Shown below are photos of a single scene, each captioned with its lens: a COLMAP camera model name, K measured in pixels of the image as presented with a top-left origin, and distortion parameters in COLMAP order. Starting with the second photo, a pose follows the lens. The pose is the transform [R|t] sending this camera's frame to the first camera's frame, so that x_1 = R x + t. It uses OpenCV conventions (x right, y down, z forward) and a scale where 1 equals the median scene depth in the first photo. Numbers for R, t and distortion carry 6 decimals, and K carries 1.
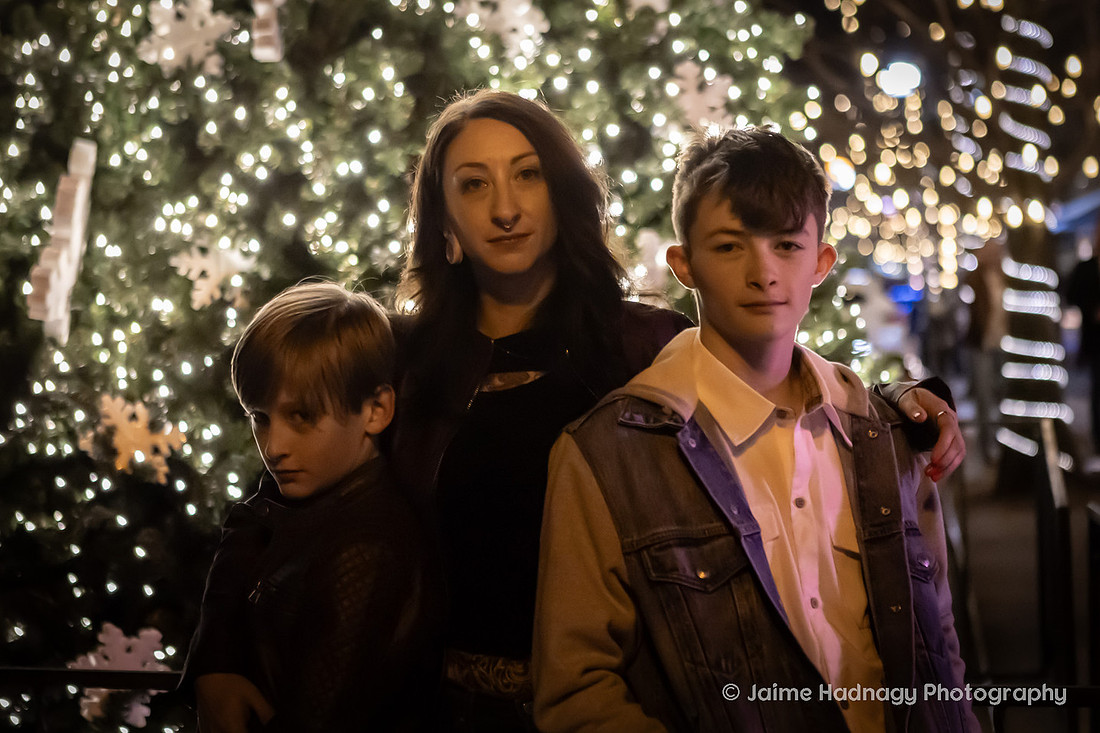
lens RADIAL K [[2275.6, 0, 557.3], [0, 2275.6, 367.8], [0, 0, 1]] dist [-0.058303, 0.000000]
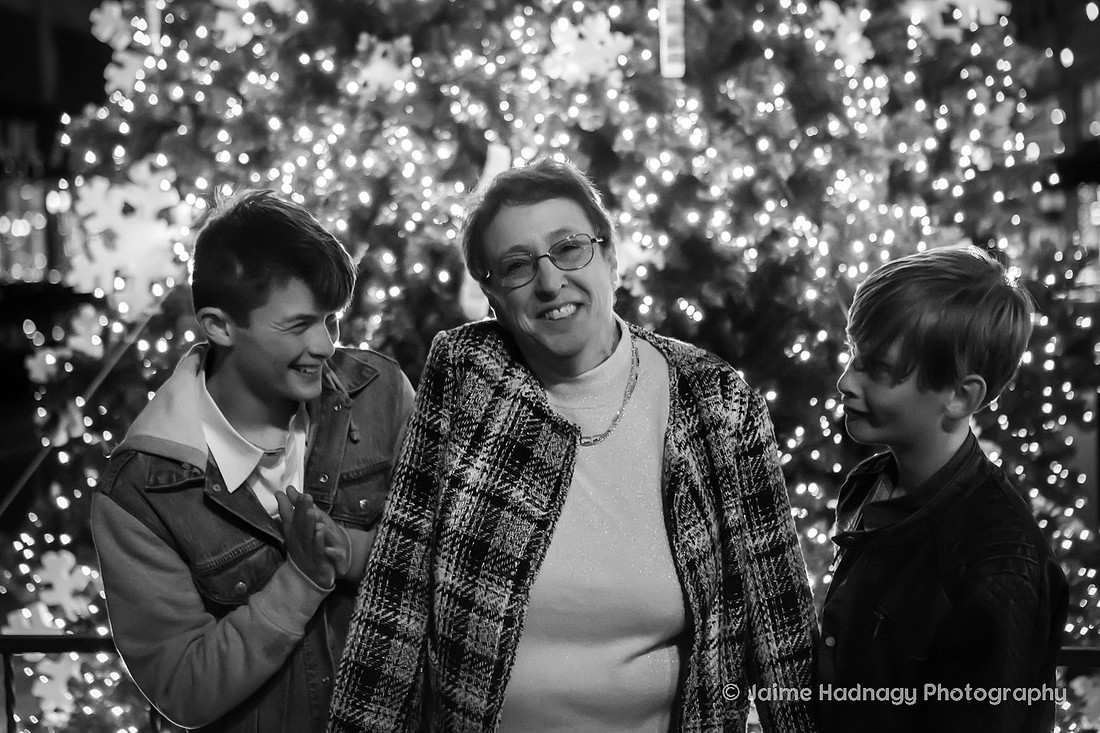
lens RADIAL K [[1671.7, 0, 572.8], [0, 1671.7, 370.9], [0, 0, 1]] dist [-0.056142, 0.000000]
pose [[0.997990, 0.003191, 0.063293, -0.227502], [-0.004624, 0.999736, 0.022500, -0.007148], [-0.063205, -0.022747, 0.997741, 0.170869]]
